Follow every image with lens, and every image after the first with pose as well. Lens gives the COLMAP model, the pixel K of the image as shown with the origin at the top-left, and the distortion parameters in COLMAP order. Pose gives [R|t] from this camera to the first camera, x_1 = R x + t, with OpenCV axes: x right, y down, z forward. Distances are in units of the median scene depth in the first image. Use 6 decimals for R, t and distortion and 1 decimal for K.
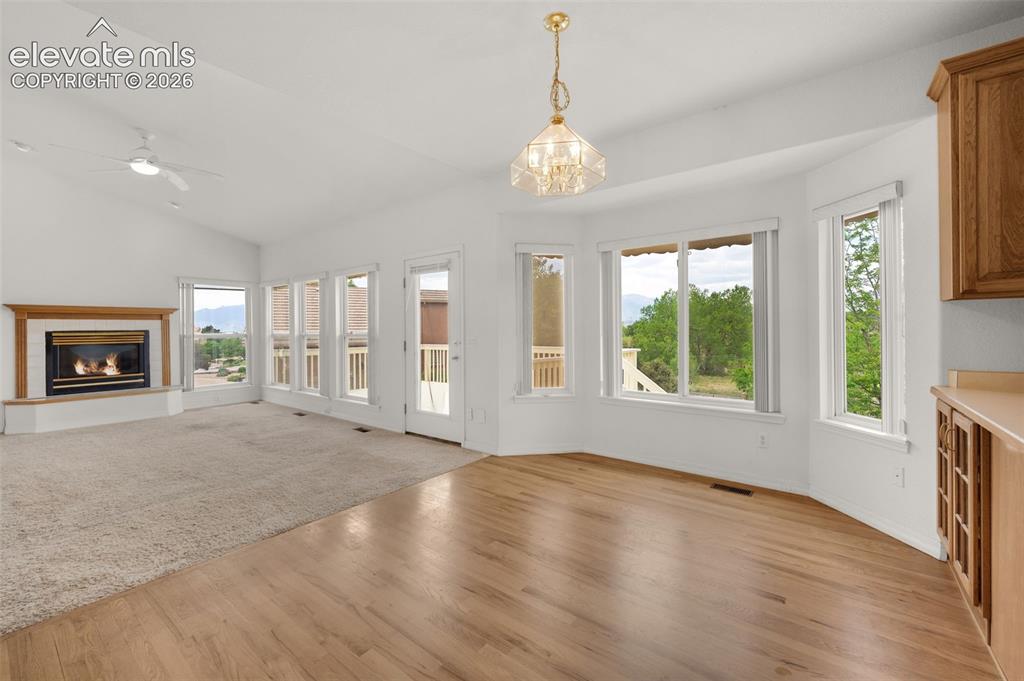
lens RADIAL K [[411.8, 0, 512.5], [0, 411.8, 328.1], [0, 0, 1]] dist [-0.006193, -0.000275]
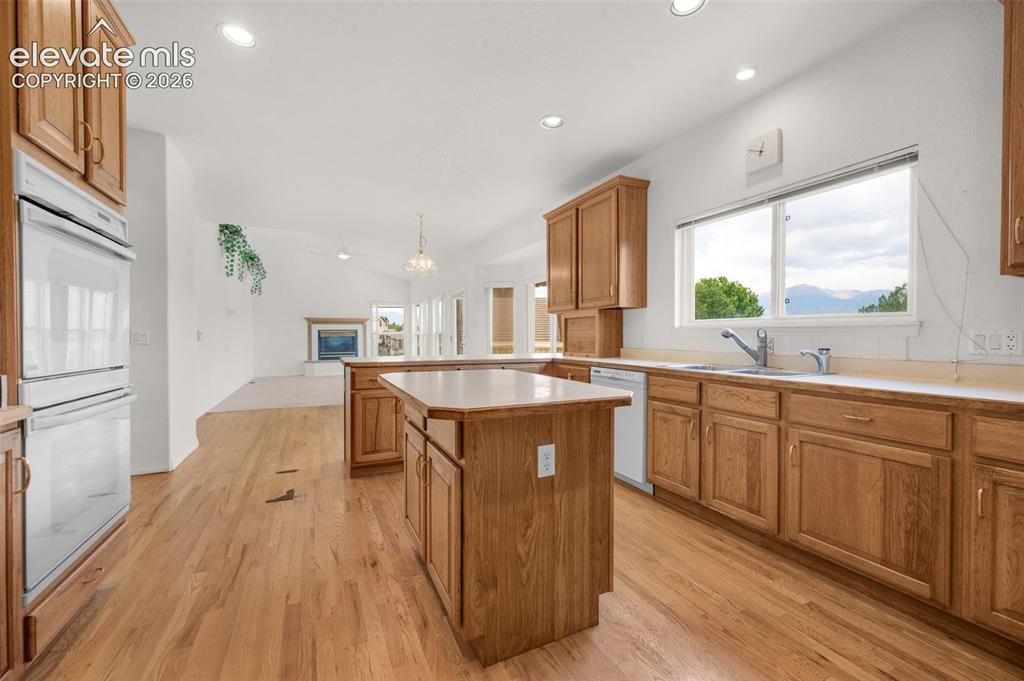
lens RADIAL K [[411.8, 0, 509.0], [0, 411.8, 341.0], [0, 0, 1]] dist [-0.006193, -0.000275]
pose [[0.889950, 0.014766, -0.455819, 0.705341], [-0.004717, 0.999720, 0.023176, 0.010476], [0.456034, -0.018476, 0.889771, -0.445653]]
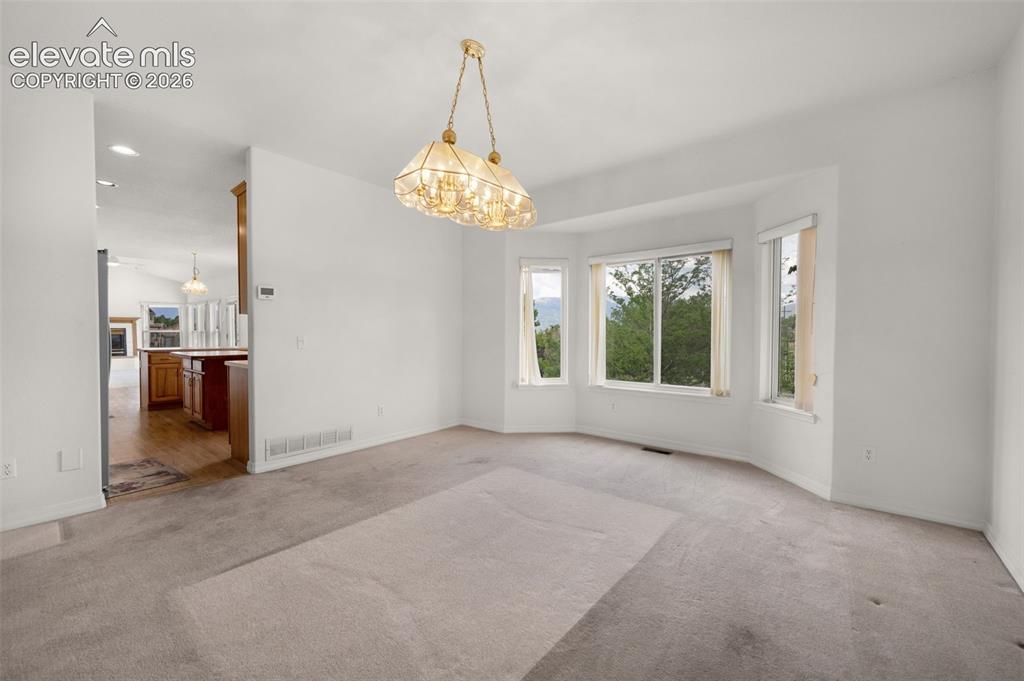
lens RADIAL K [[411.8, 0, 516.4], [0, 411.8, 339.9], [0, 0, 1]] dist [-0.006193, -0.000275]
pose [[0.999389, 0.010828, -0.033218, 1.279656], [-0.009925, 0.999580, 0.027244, -0.012663], [0.033499, -0.026897, 0.999077, -1.109920]]
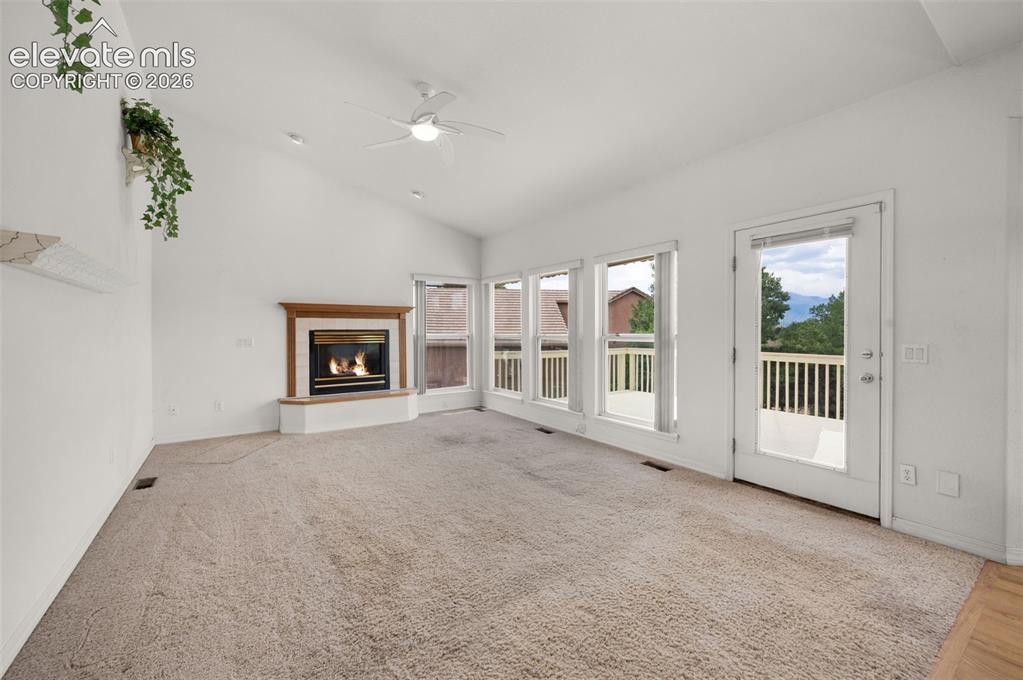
lens RADIAL K [[411.4, 0, 512.6], [0, 411.4, 333.4], [0, 0, 1]] dist [-0.006193, -0.000275]
pose [[0.949078, 0.009624, -0.314894, -0.348411], [-0.006590, 0.999921, 0.010698, 0.002067], [0.314973, -0.008078, 0.949066, 0.200804]]
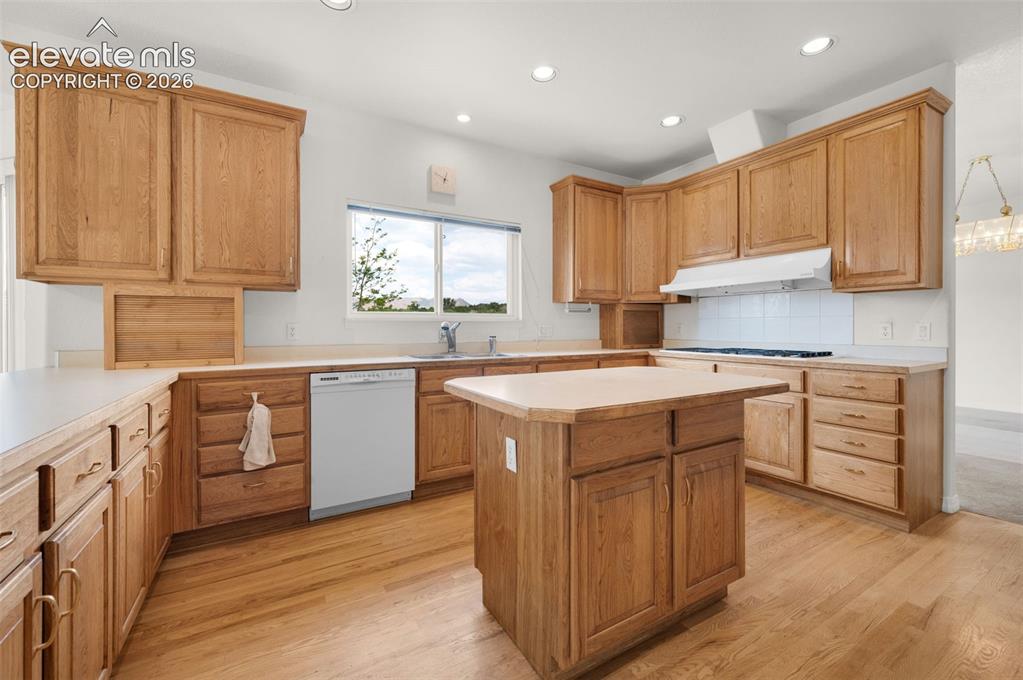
lens RADIAL K [[411.4, 0, 511.6], [0, 411.4, 328.7], [0, 0, 1]] dist [-0.006193, -0.000275]
pose [[0.381322, -0.001653, 0.924441, 0.215253], [-0.014556, 0.999864, 0.007792, 0.009070], [-0.924328, -0.016428, 0.381246, -0.192625]]
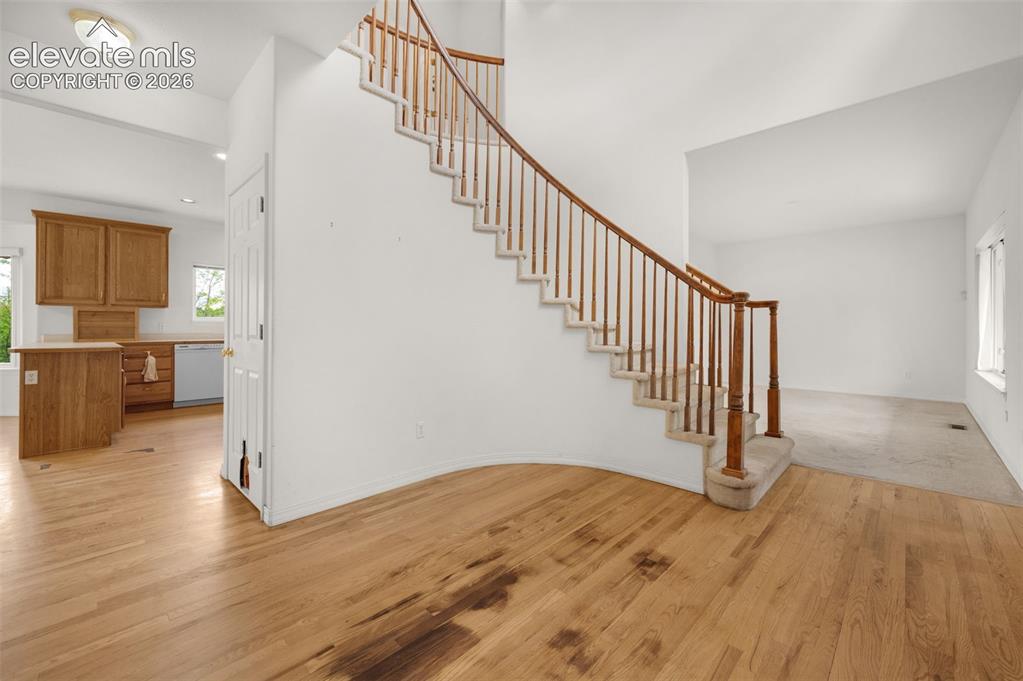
lens RADIAL K [[411.4, 0, 501.0], [0, 411.4, 323.3], [0, 0, 1]] dist [-0.006193, -0.000275]
pose [[0.129902, 0.004770, 0.991515, -0.366048], [-0.014390, 0.999892, -0.002925, 0.002139], [-0.991422, -0.013888, 0.129956, -0.765146]]
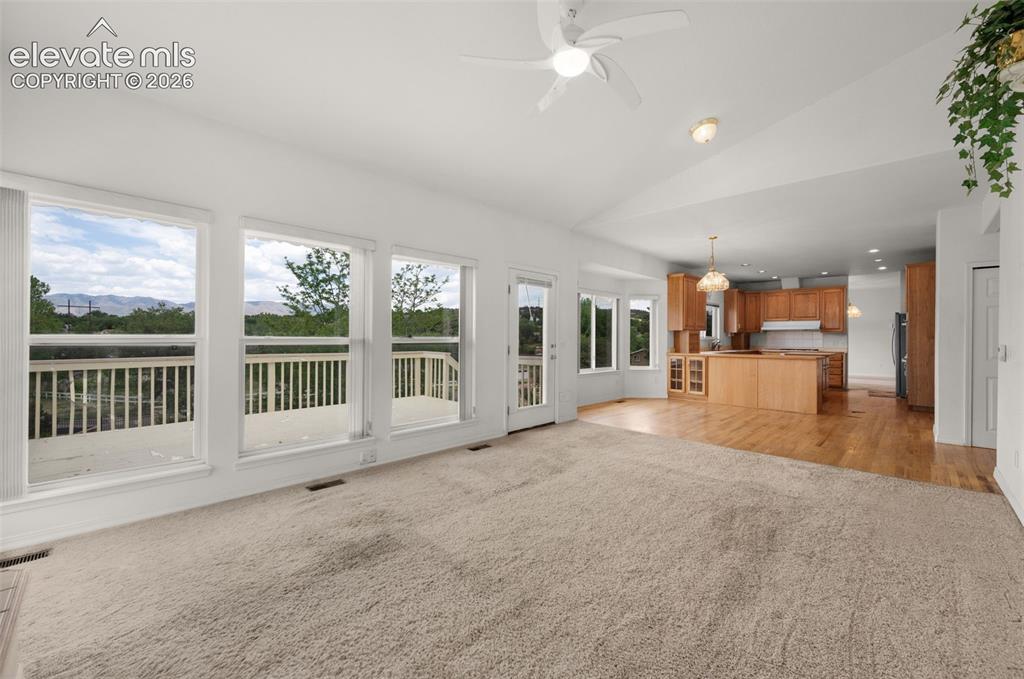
lens RADIAL K [[411.8, 0, 506.9], [0, 411.8, 336.4], [0, 0, 1]] dist [-0.006193, -0.000275]
pose [[0.130392, 0.009636, 0.991416, -1.133709], [-0.015184, 0.999855, -0.007721, 0.013599], [-0.991346, -0.014047, 0.130519, 0.763116]]
